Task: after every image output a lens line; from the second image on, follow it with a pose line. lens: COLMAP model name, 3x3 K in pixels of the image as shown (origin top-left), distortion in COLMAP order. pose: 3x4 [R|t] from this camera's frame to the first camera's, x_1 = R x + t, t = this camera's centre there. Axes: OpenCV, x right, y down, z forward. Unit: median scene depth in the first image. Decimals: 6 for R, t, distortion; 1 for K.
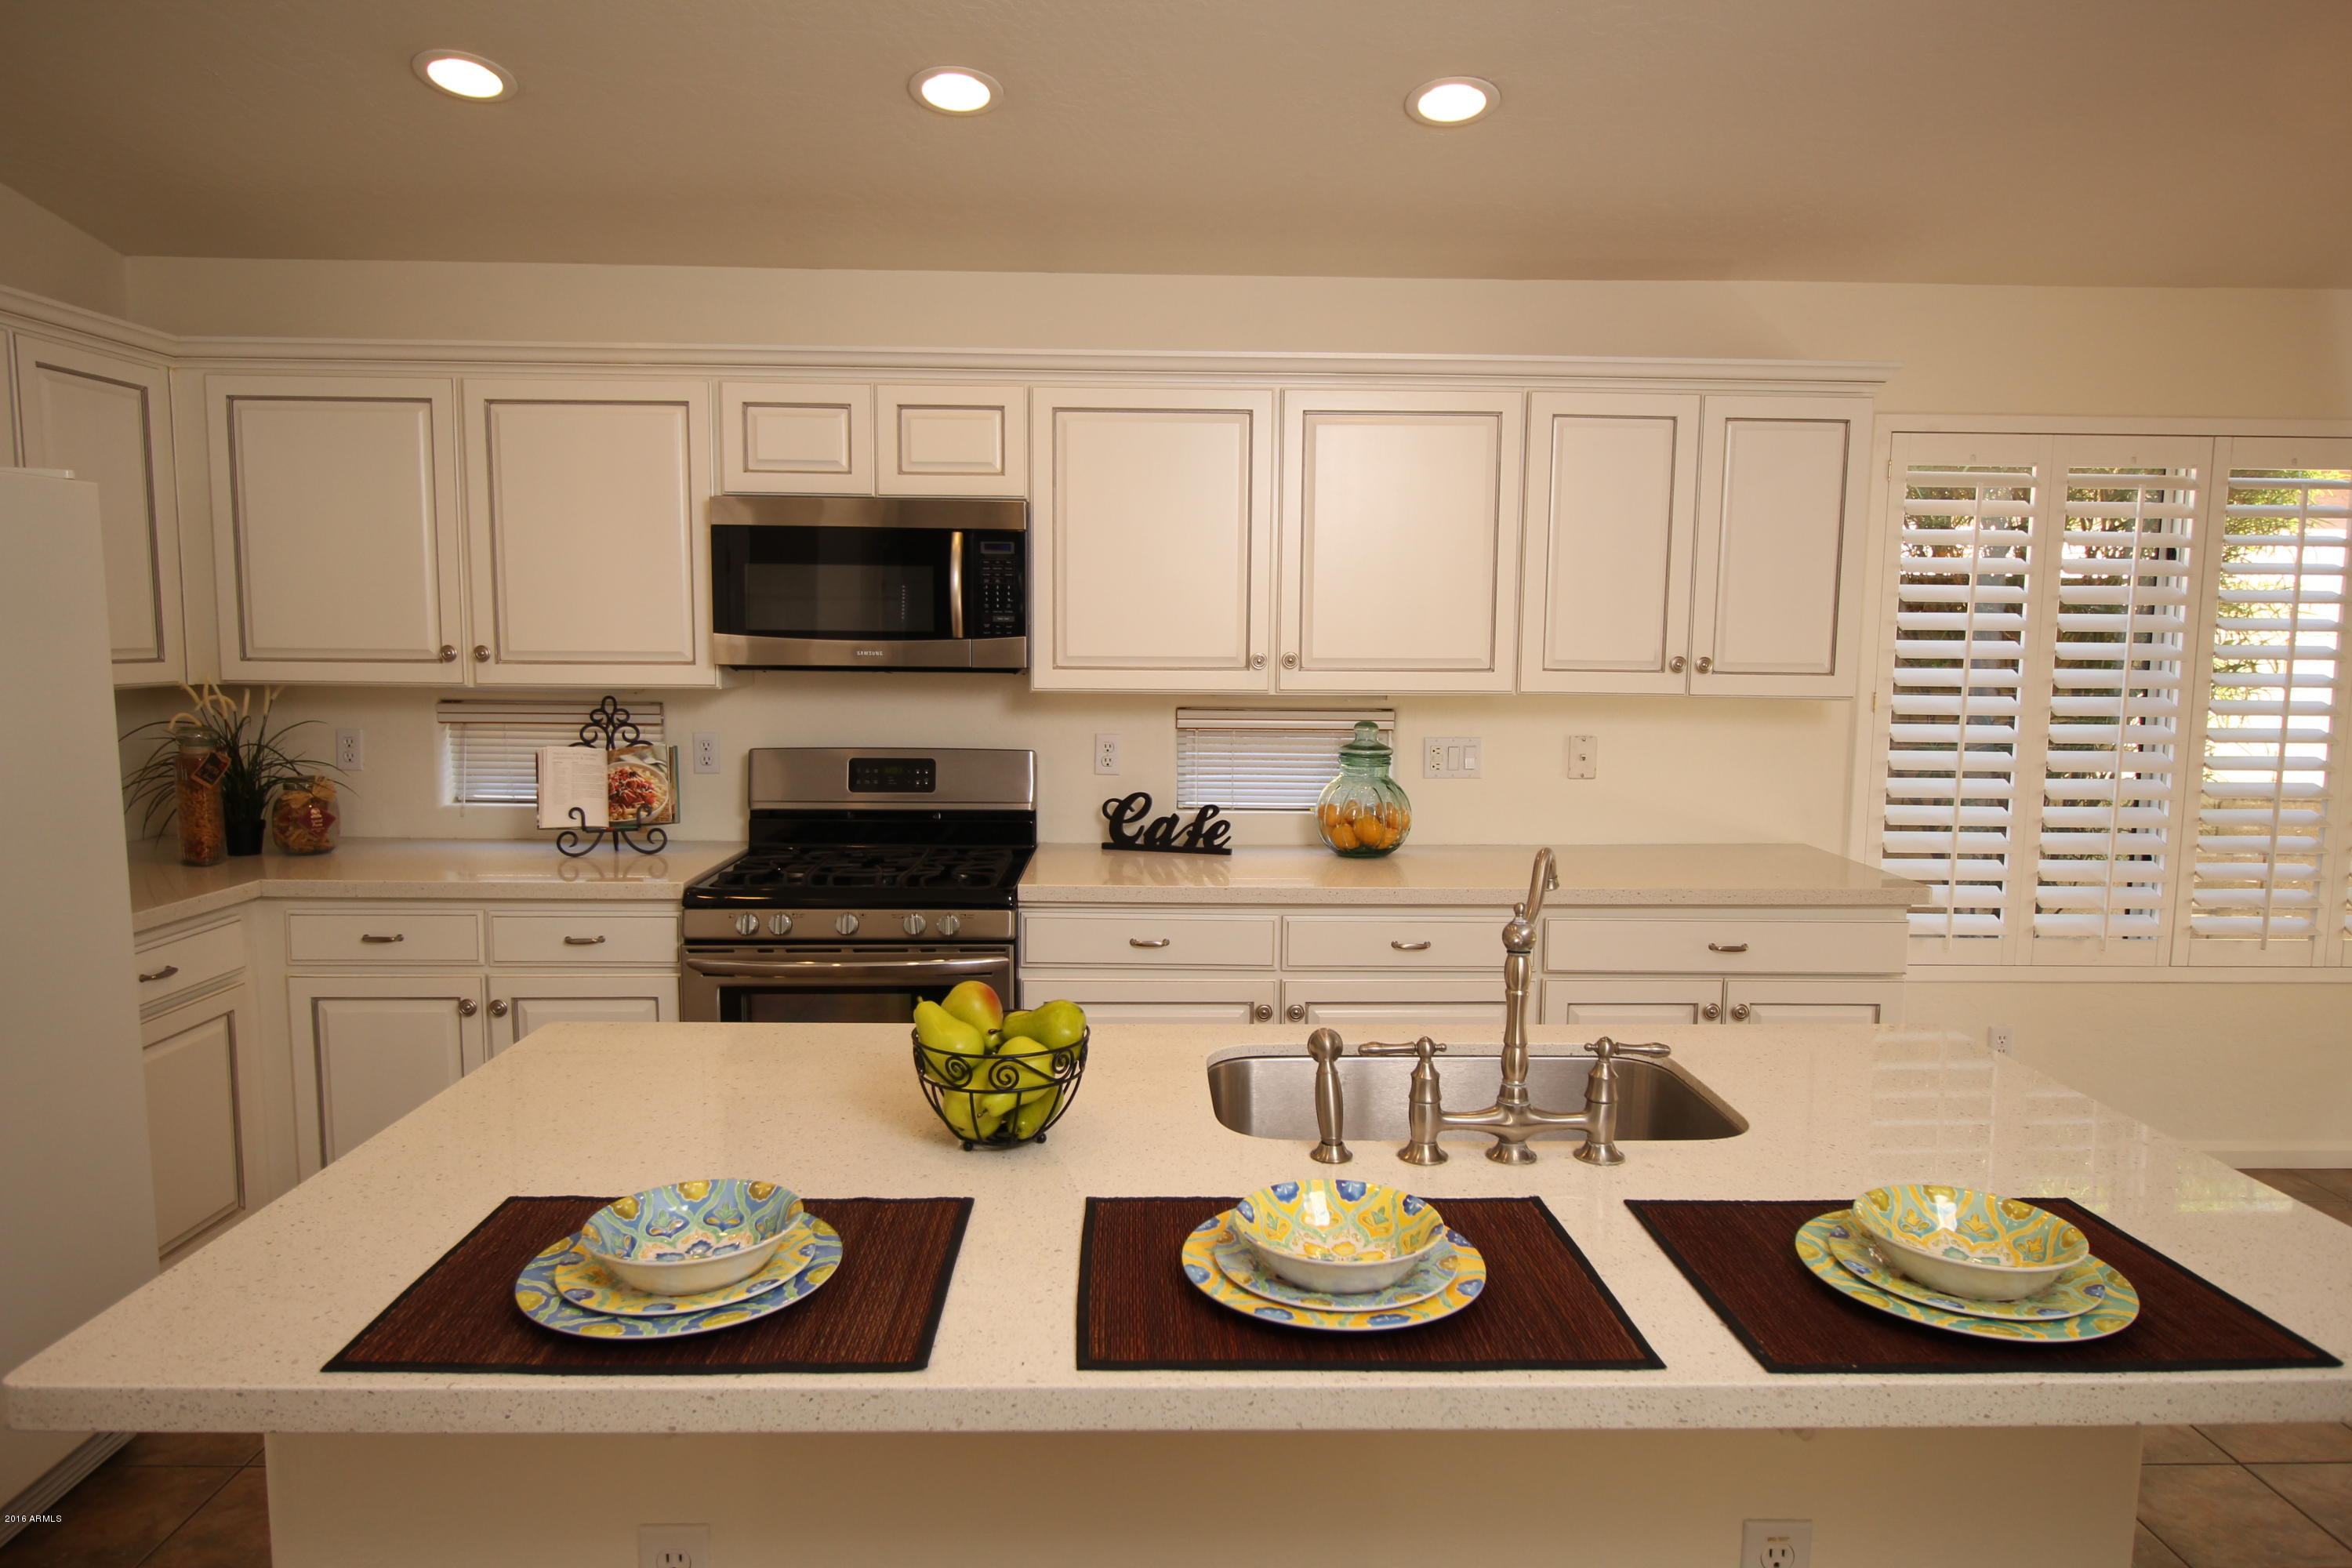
lens RADIAL K [[1495.6, 0, 1178.3], [0, 1495.6, 792.6], [0, 0, 1]] dist [0.007836, 0.000633]
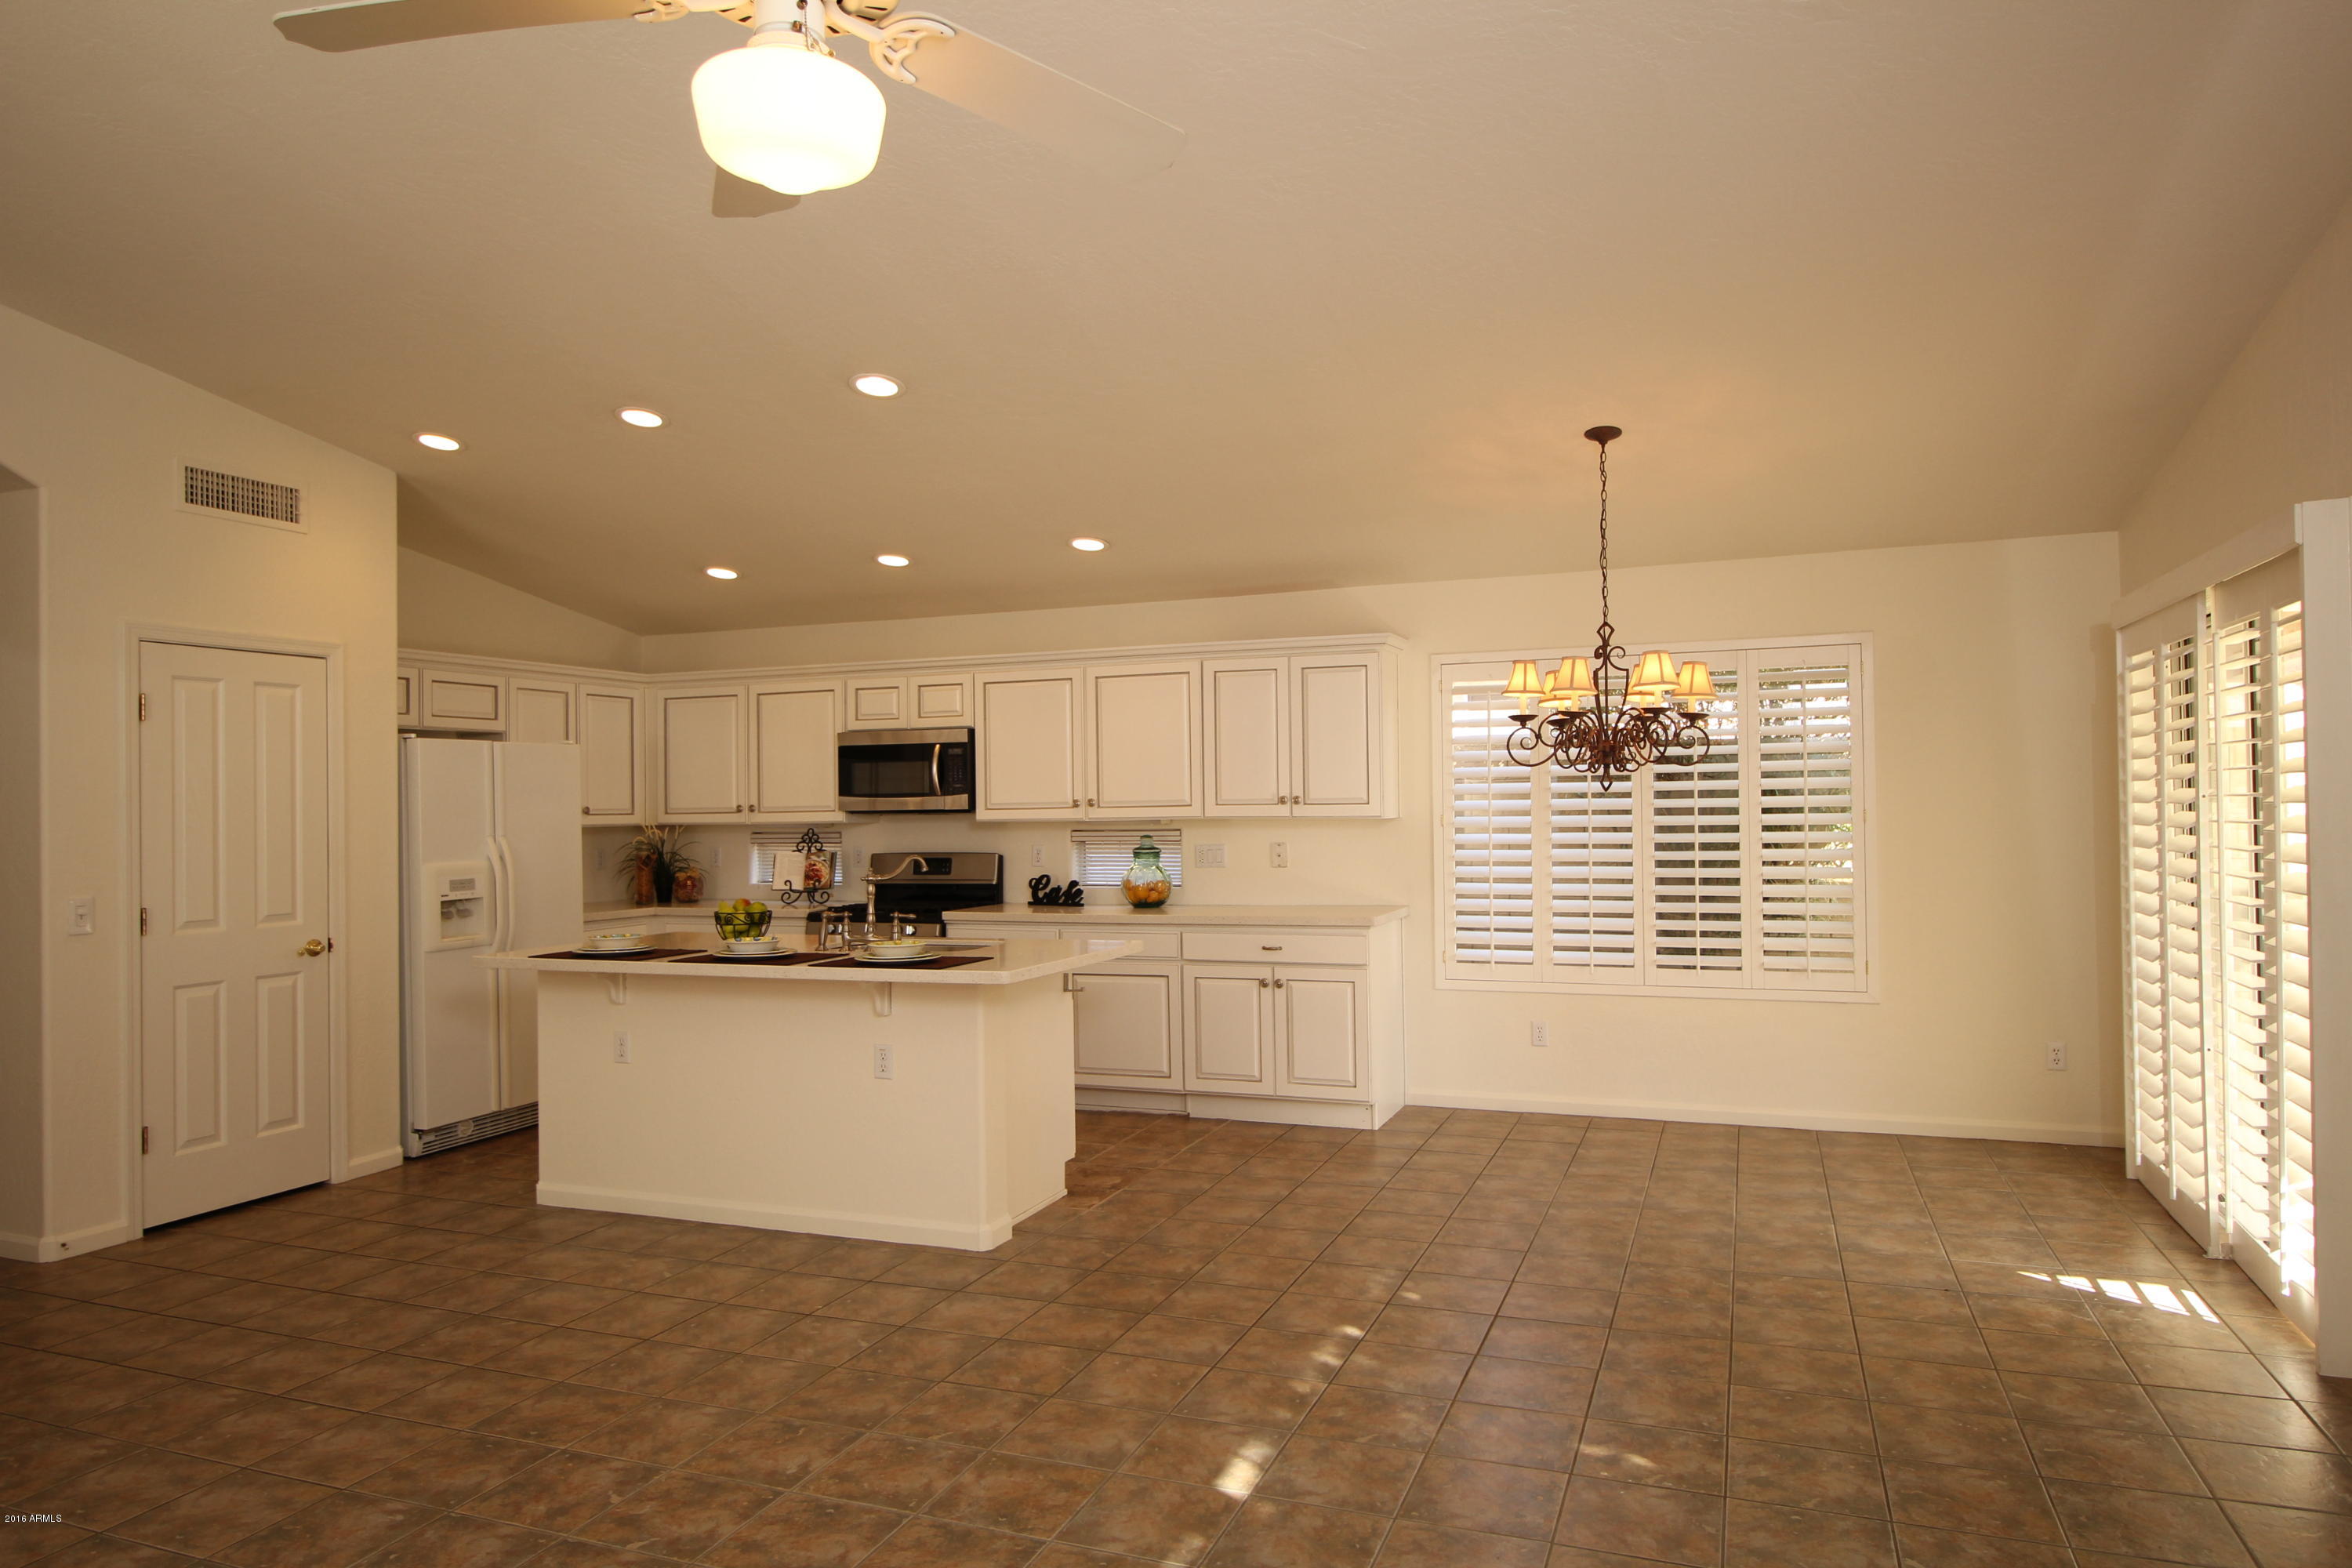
lens RADIAL K [[1495.6, 0, 1175.6], [0, 1495.6, 785.0], [0, 0, 1]] dist [0.007836, 0.000633]
pose [[0.922166, -0.028093, -0.385773, 0.911374], [-0.019006, 0.992863, -0.117735, 0.113964], [0.386328, 0.115904, 0.915050, -0.729230]]
